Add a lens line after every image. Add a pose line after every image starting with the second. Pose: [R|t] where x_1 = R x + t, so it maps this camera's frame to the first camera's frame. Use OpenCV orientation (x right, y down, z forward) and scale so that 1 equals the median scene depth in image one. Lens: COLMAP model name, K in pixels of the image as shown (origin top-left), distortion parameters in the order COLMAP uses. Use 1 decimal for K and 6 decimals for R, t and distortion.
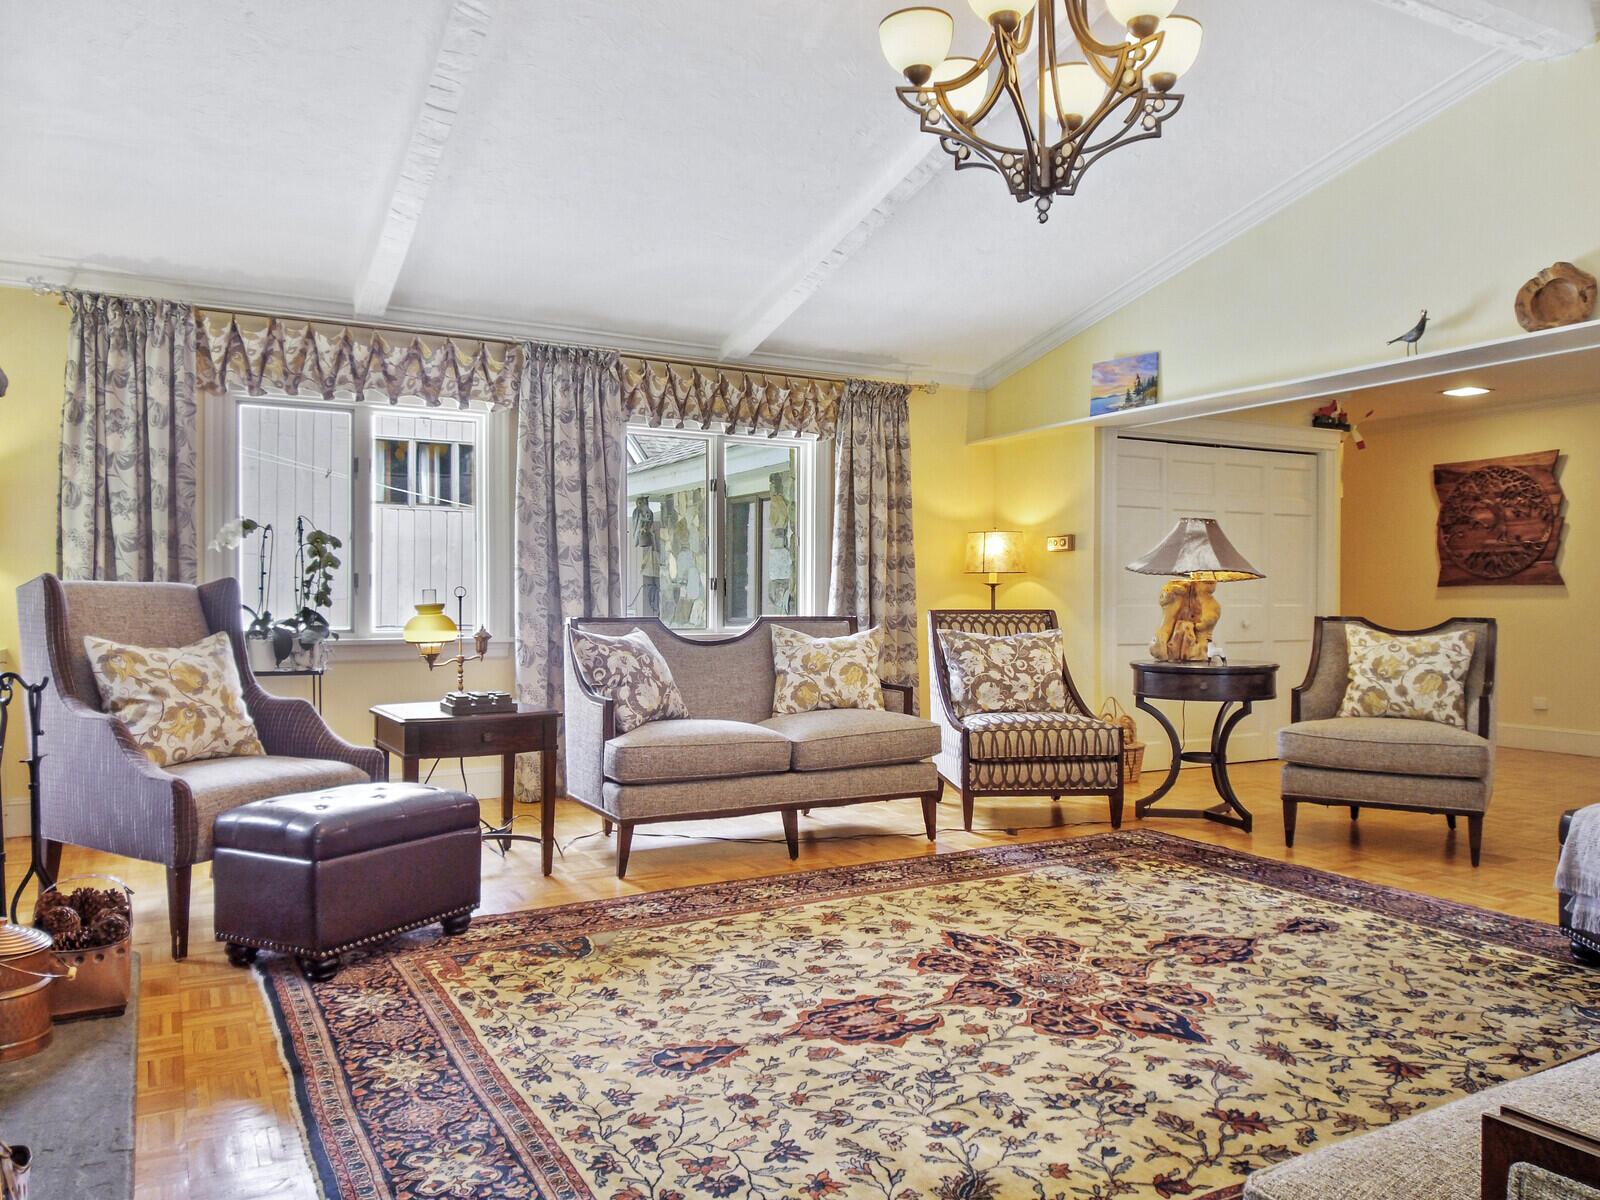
lens RADIAL K [[1129.9, 0, 836.3], [0, 1129.9, 611.7], [0, 0, 1]] dist [0.039913, -0.070459]
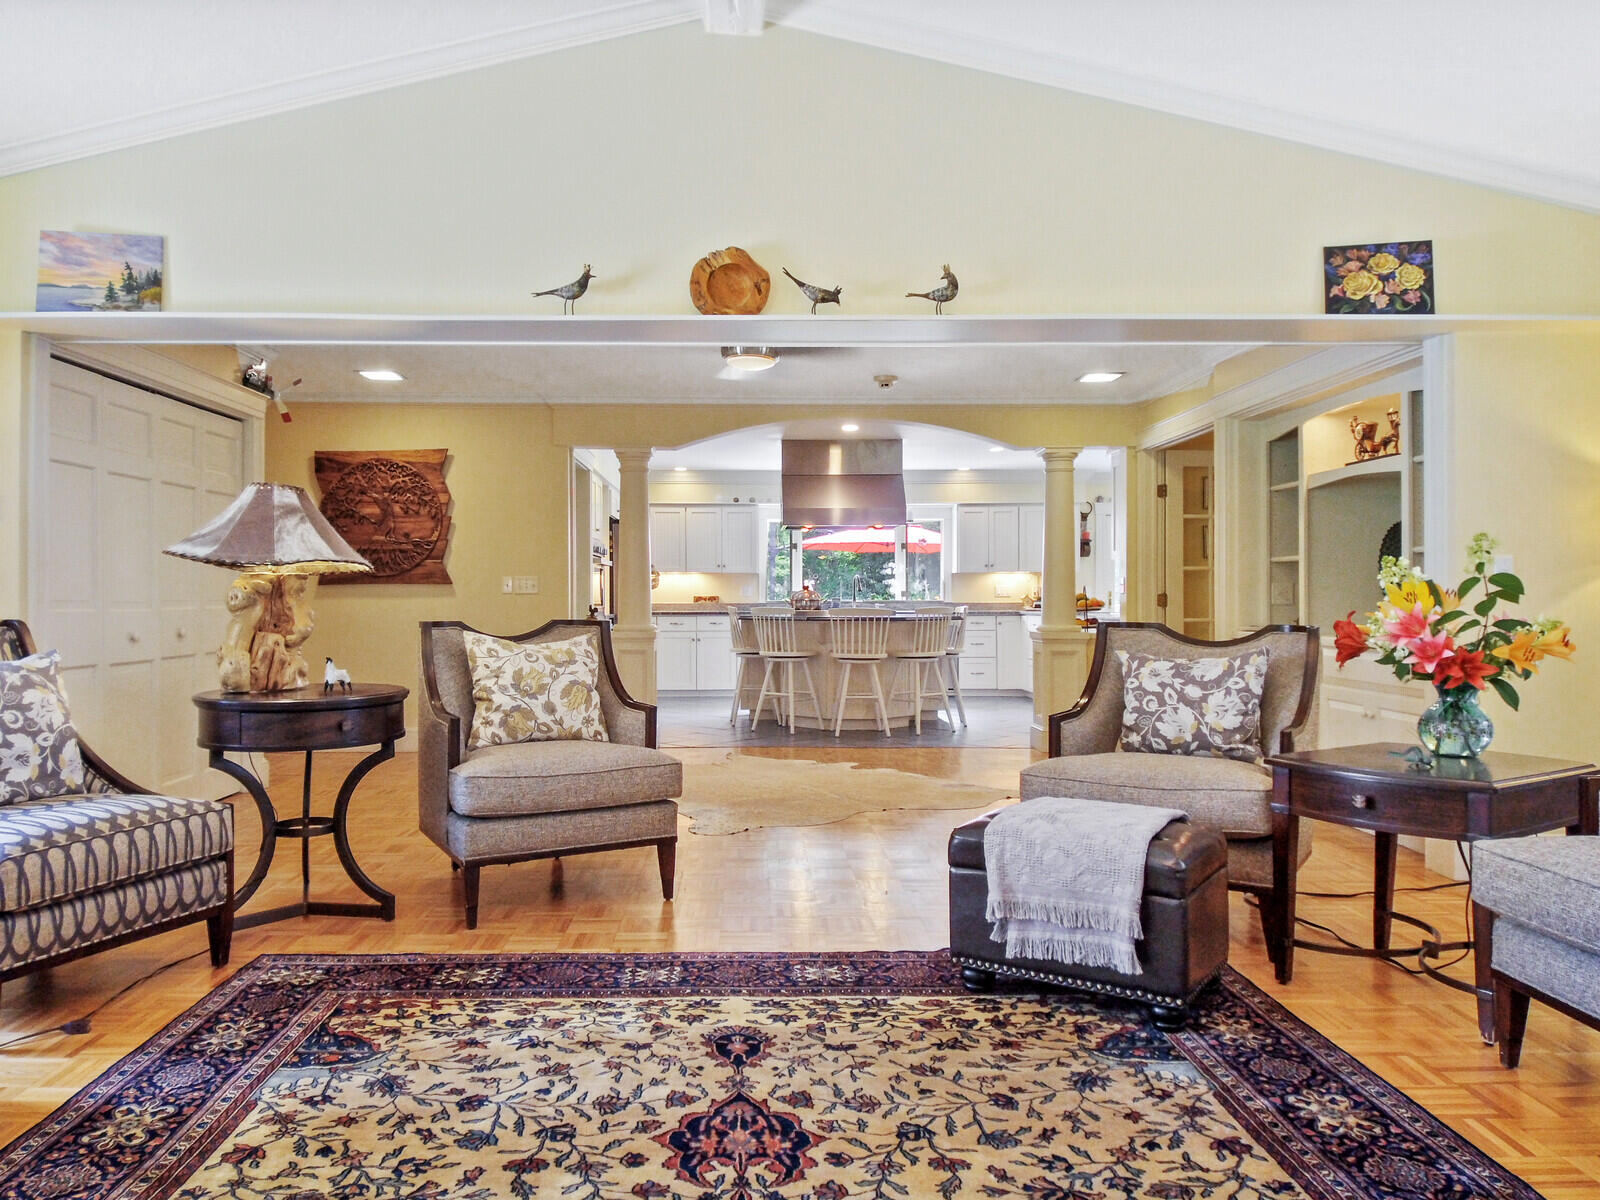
lens RADIAL K [[1129.9, 0, 743.8], [0, 1129.9, 591.9], [0, 0, 1]] dist [0.039913, -0.070459]
pose [[0.504207, 0.001273, 0.863582, -0.152846], [0.011878, 0.999894, -0.008409, -0.007919], [-0.863501, 0.014497, 0.504138, 0.431258]]
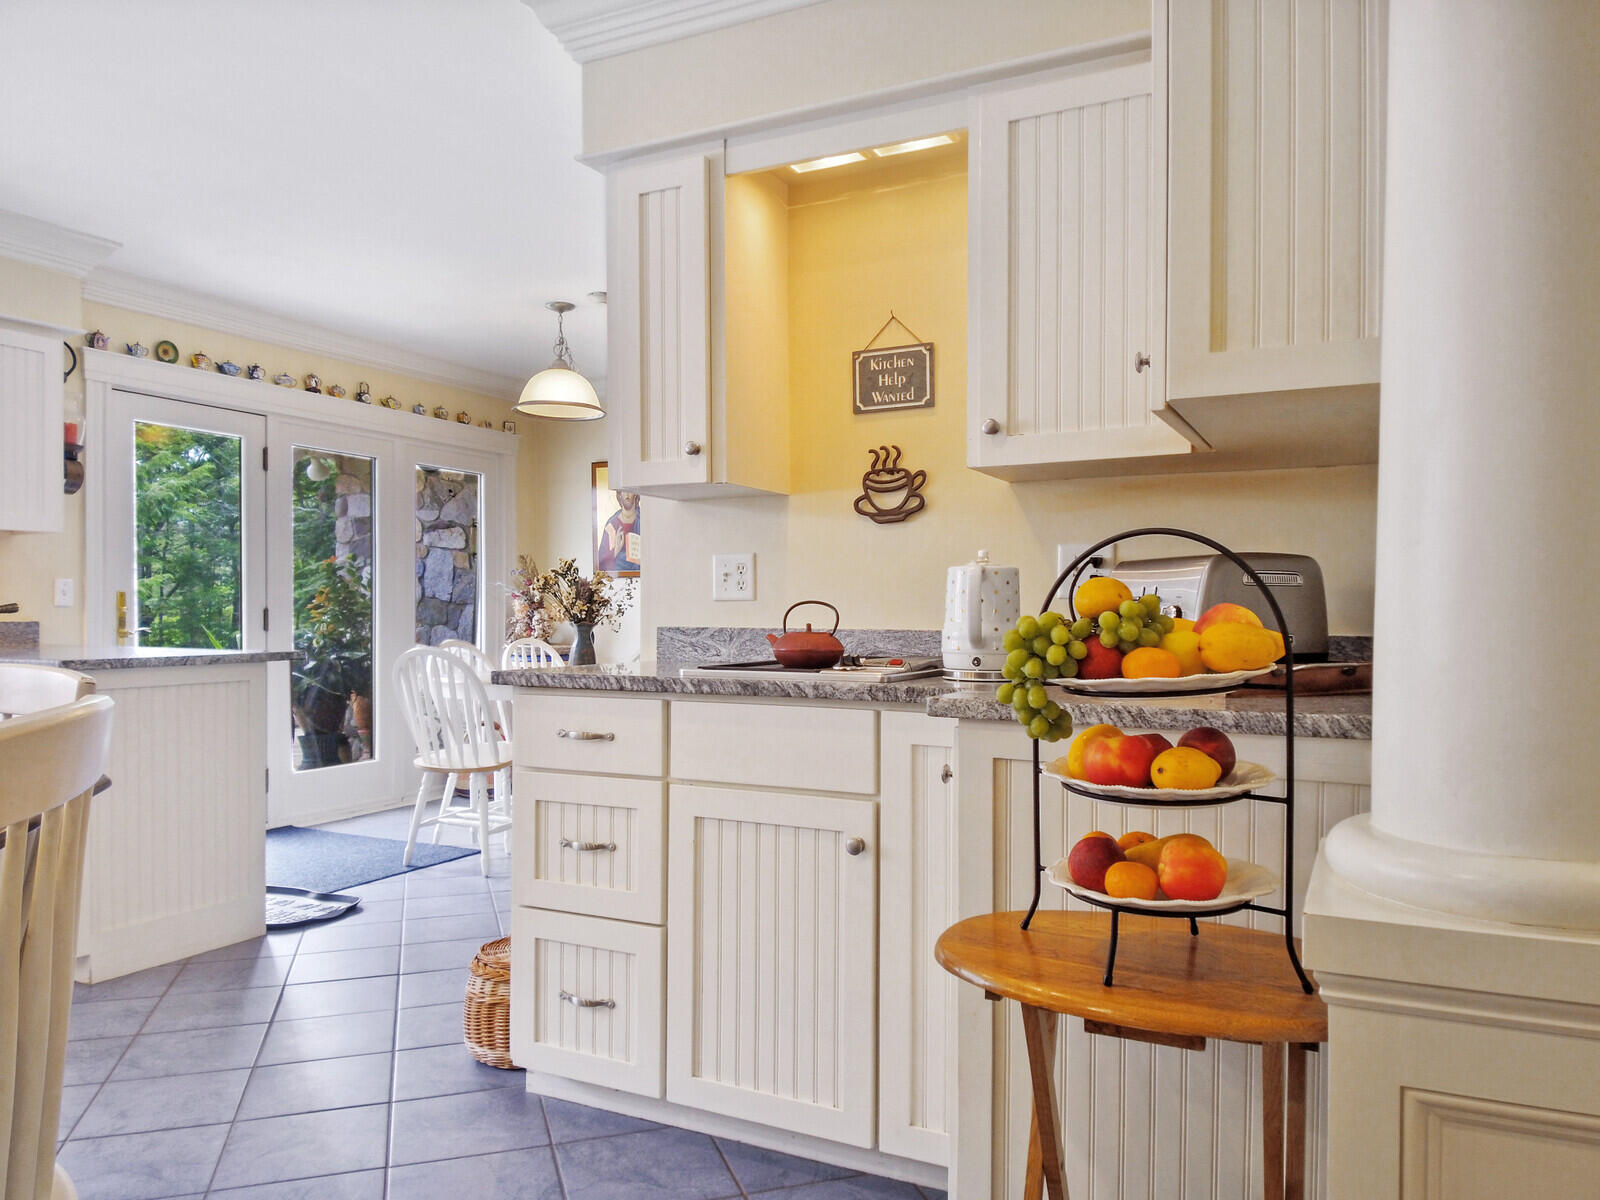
lens RADIAL K [[1129.9, 0, 795.0], [0, 1129.9, 625.7], [0, 0, 1]] dist [0.039913, -0.070459]
pose [[-0.550645, -0.012814, 0.834641, 1.387225], [0.008012, 0.999755, 0.020635, -0.007739], [-0.834701, 0.018050, -0.550407, 1.076938]]
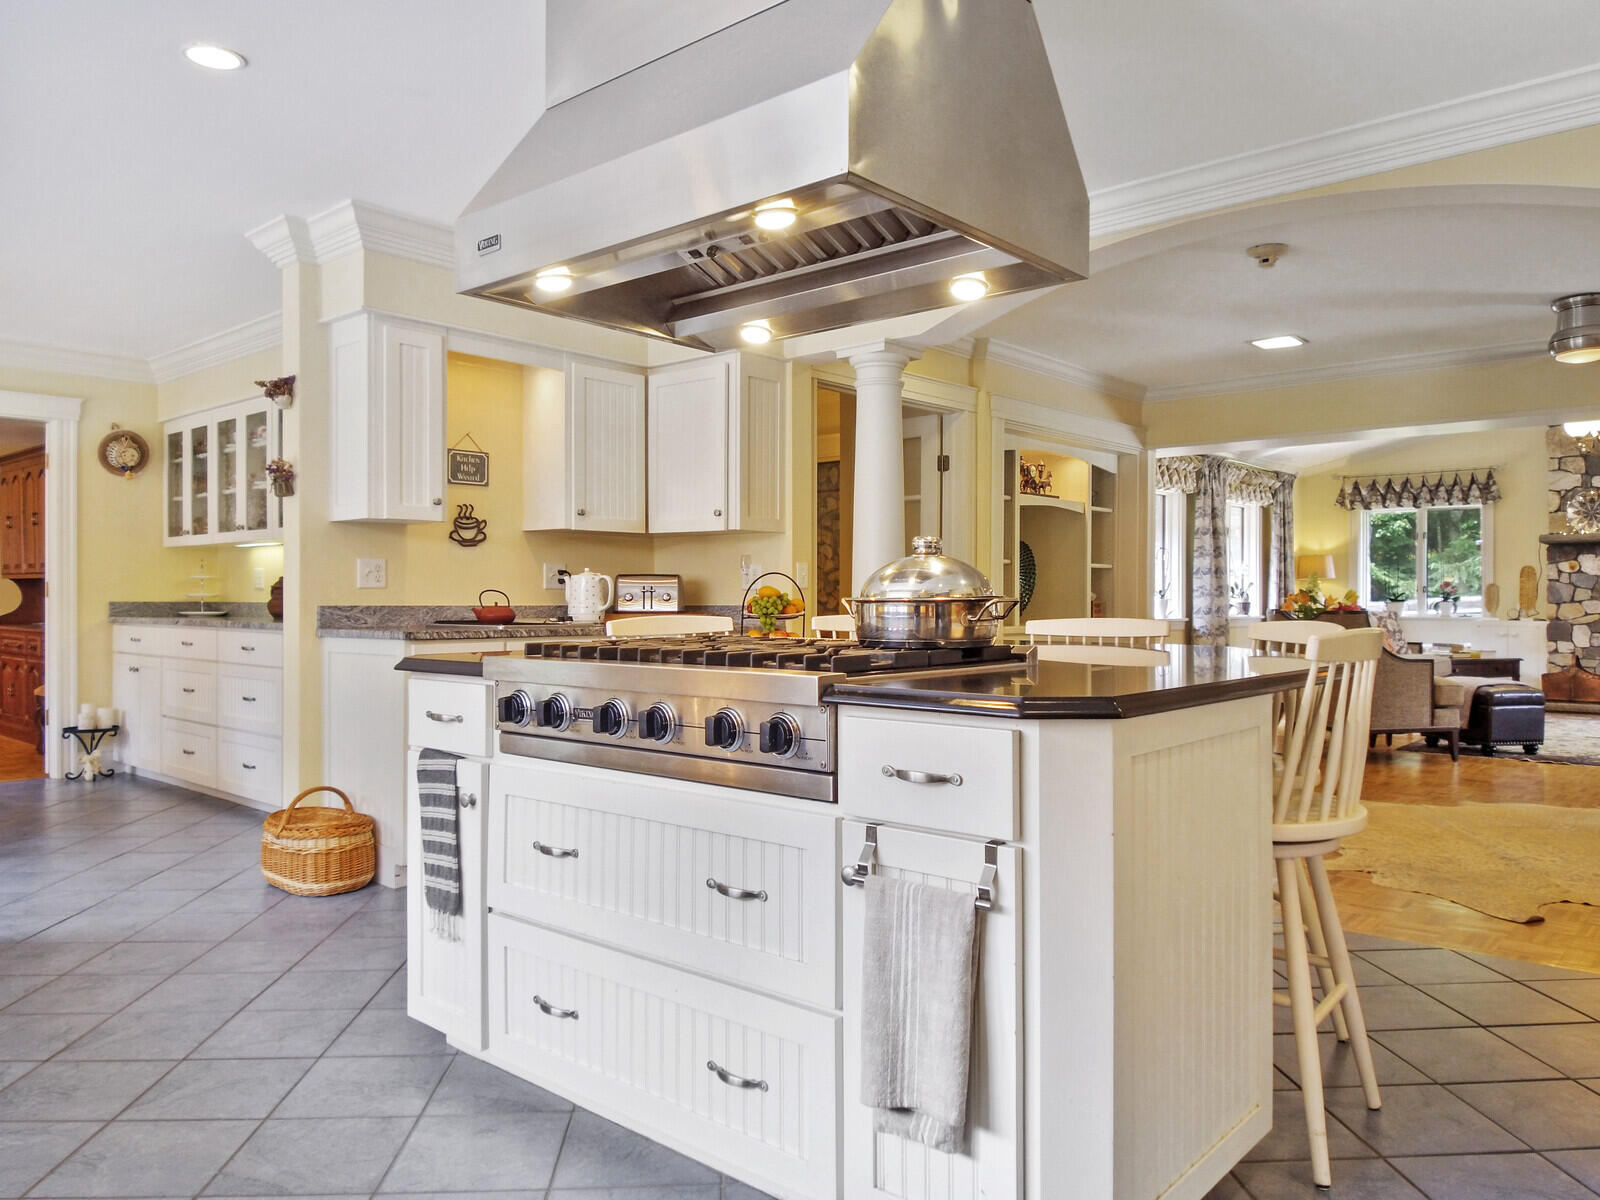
lens RADIAL K [[1129.9, 0, 805.8], [0, 1129.9, 608.2], [0, 0, 1]] dist [0.039913, -0.070459]
pose [[-0.949155, -0.000725, -0.314808, 1.856002], [-0.008182, 0.999716, 0.022366, -0.016566], [0.314702, 0.023805, -0.948892, 1.785339]]
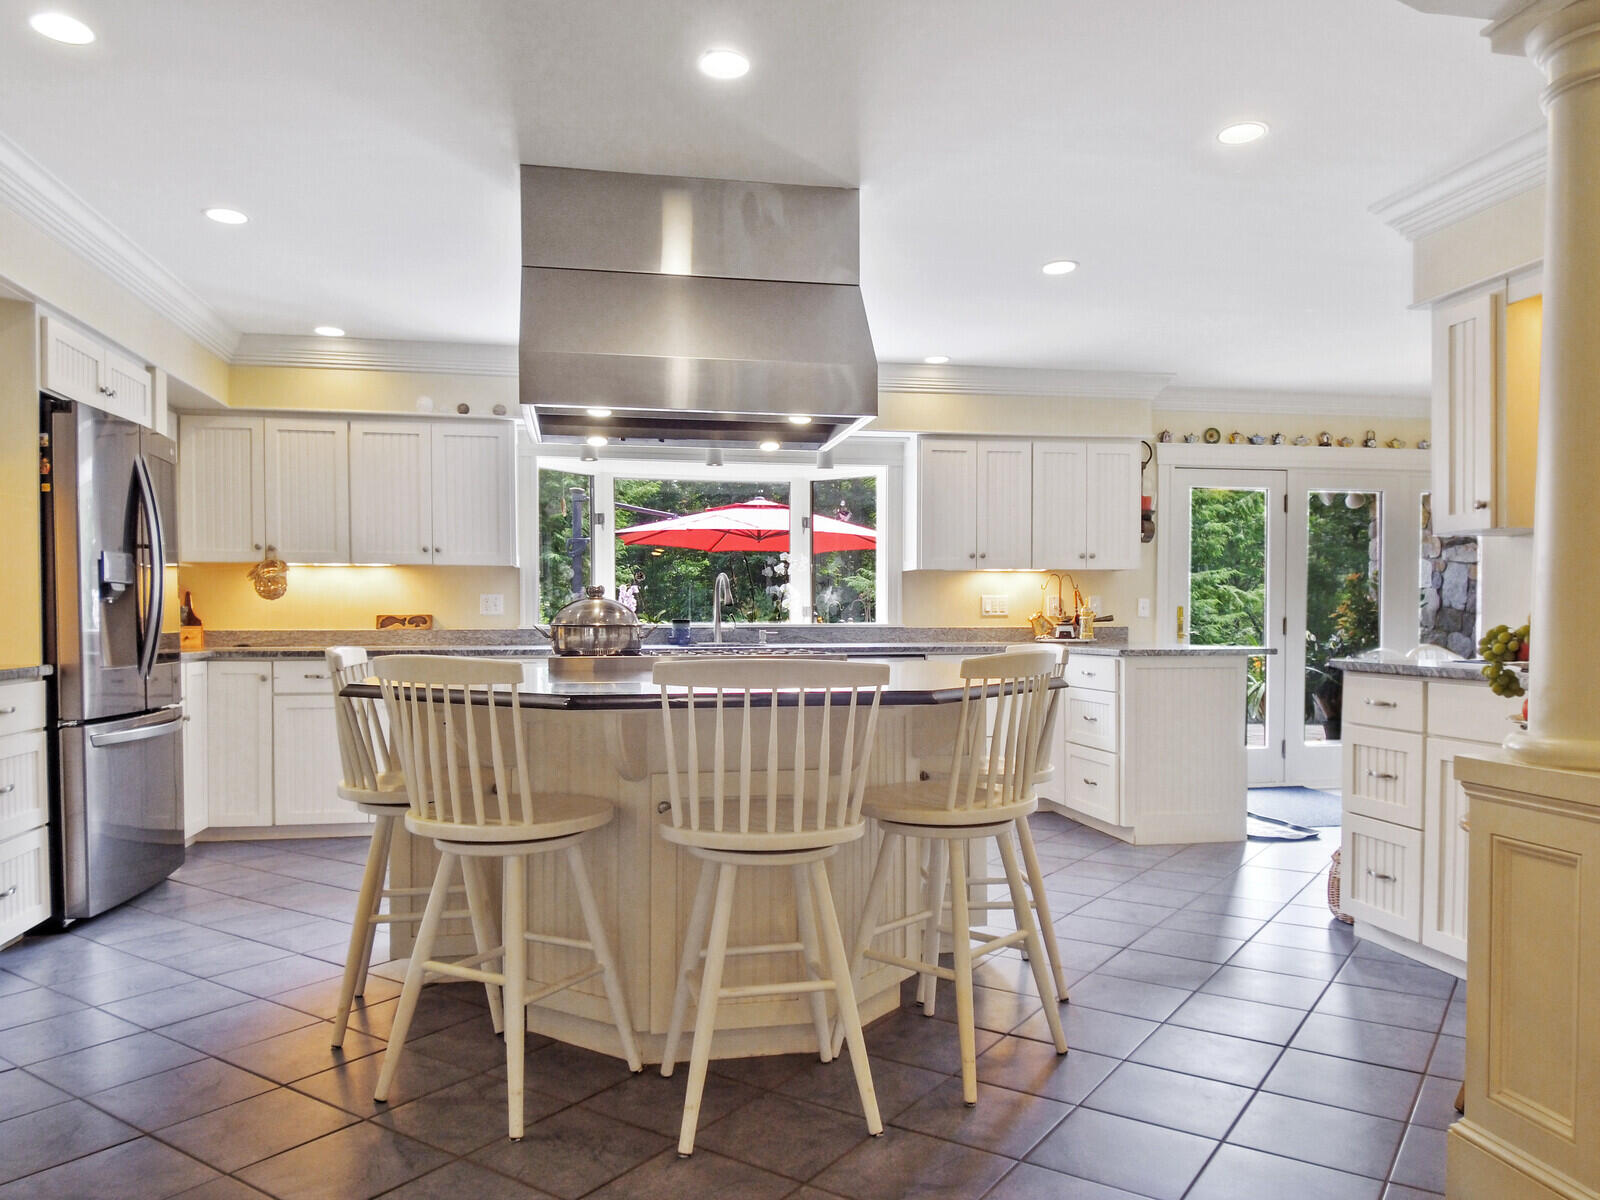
lens RADIAL K [[1129.9, 0, 800.5], [0, 1129.9, 605.8], [0, 0, 1]] dist [0.039913, -0.070459]
pose [[0.331098, 0.007874, 0.943563, 1.028519], [0.012769, 0.999836, -0.012824, -0.010496], [-0.943510, 0.016294, 0.330943, 1.001239]]
